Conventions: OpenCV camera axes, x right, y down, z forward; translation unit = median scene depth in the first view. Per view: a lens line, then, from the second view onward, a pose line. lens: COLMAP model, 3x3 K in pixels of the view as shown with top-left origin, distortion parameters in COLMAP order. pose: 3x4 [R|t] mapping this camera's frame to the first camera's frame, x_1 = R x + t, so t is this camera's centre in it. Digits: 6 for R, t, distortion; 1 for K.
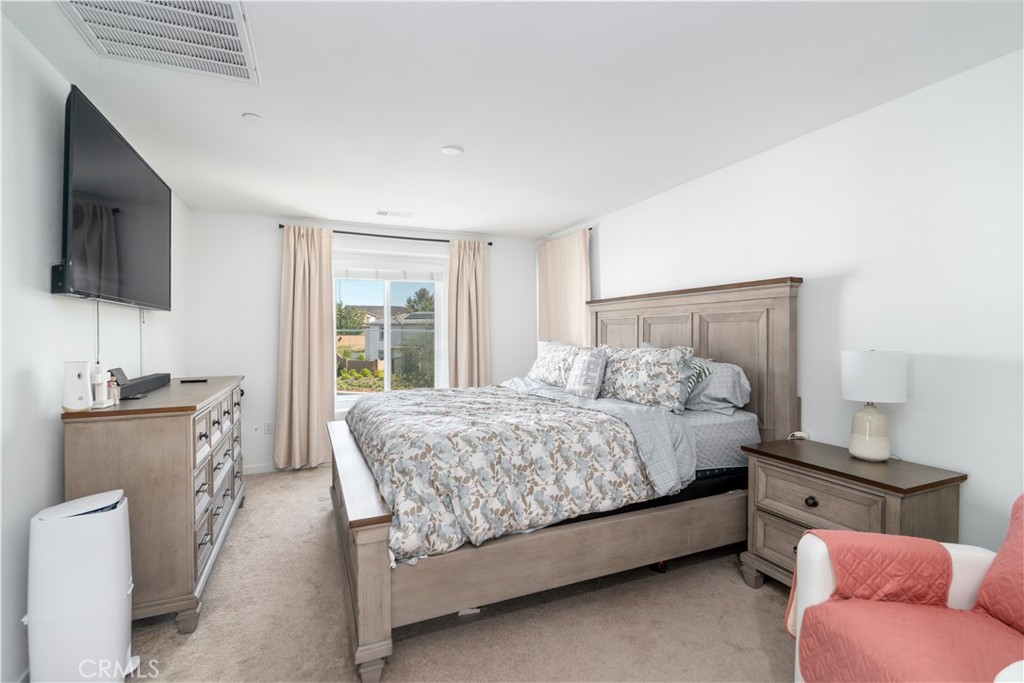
lens RADIAL K [[468.4, 0, 512.0], [0, 468.4, 341.5], [0, 0, 1]] dist [0.000419, 0.000045]
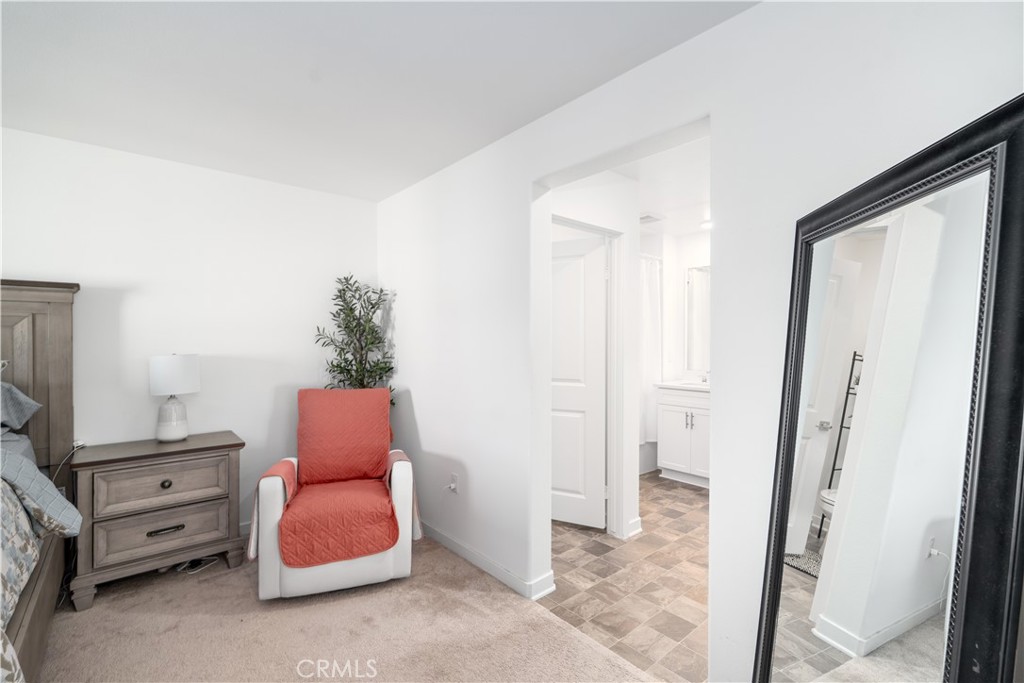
lens RADIAL K [[458.8, 0, 512.0], [0, 458.8, 341.5], [0, 0, 1]] dist [-0.000462, -0.000132]
pose [[-0.288834, -0.005501, 0.957363, -0.655435], [0.018292, 0.999769, 0.011264, -0.011578], [-0.957204, 0.020766, -0.288667, 0.458005]]
